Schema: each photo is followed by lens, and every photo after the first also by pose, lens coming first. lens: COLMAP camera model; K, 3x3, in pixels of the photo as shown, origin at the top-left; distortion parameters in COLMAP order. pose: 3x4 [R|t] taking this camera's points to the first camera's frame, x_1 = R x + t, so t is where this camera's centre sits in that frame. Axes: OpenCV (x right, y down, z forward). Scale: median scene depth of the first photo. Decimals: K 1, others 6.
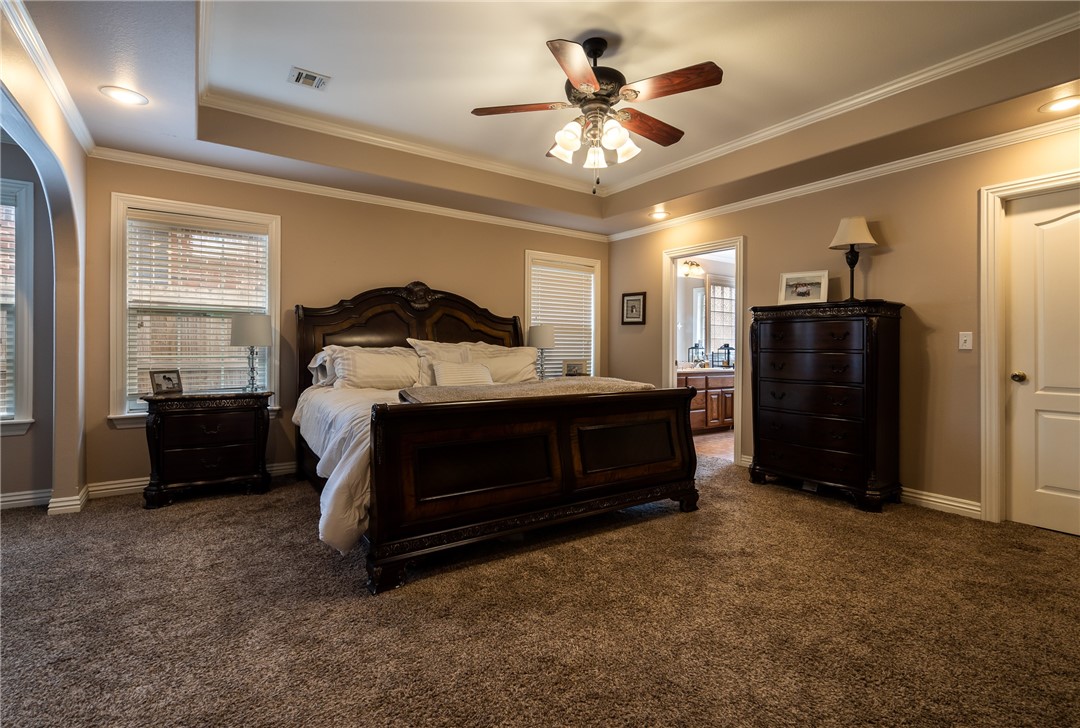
lens RADIAL K [[501.7, 0, 536.9], [0, 501.7, 353.6], [0, 0, 1]] dist [-0.003359, 0.001705]
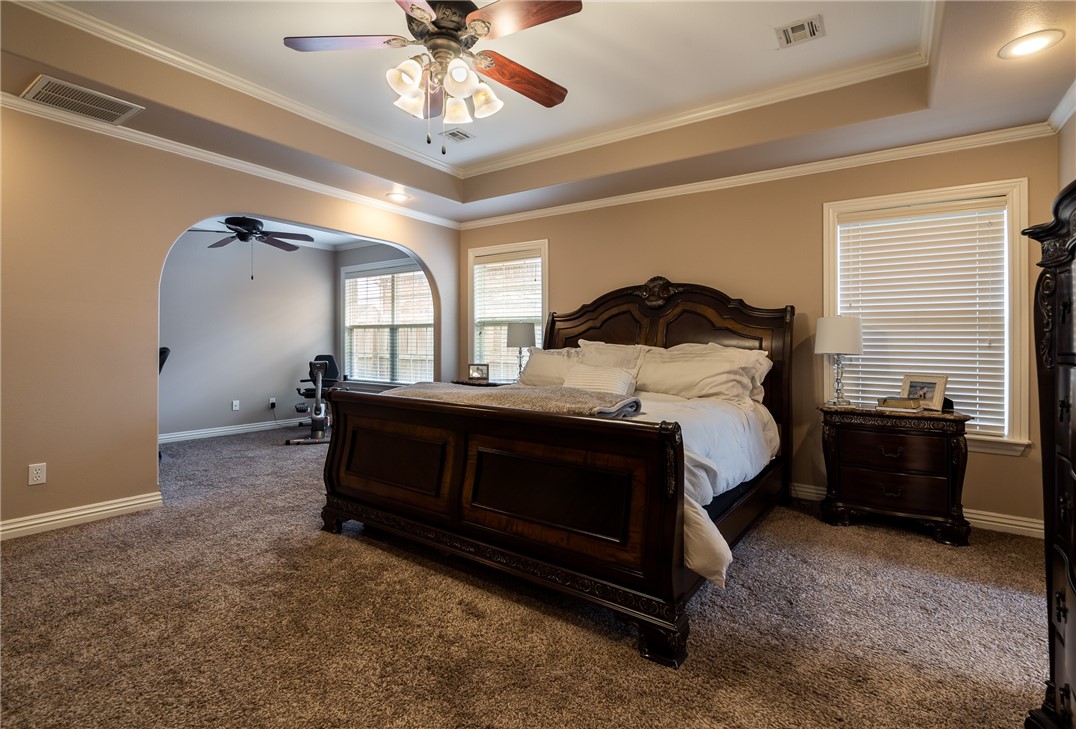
lens RADIAL K [[499.8, 0, 541.0], [0, 499.8, 354.2], [0, 0, 1]] dist [-0.003359, 0.001705]
pose [[0.369380, 0.012486, -0.929195, 0.561484], [-0.022963, 0.999727, 0.004305, -0.004030], [0.928995, 0.019747, 0.369566, 0.518896]]
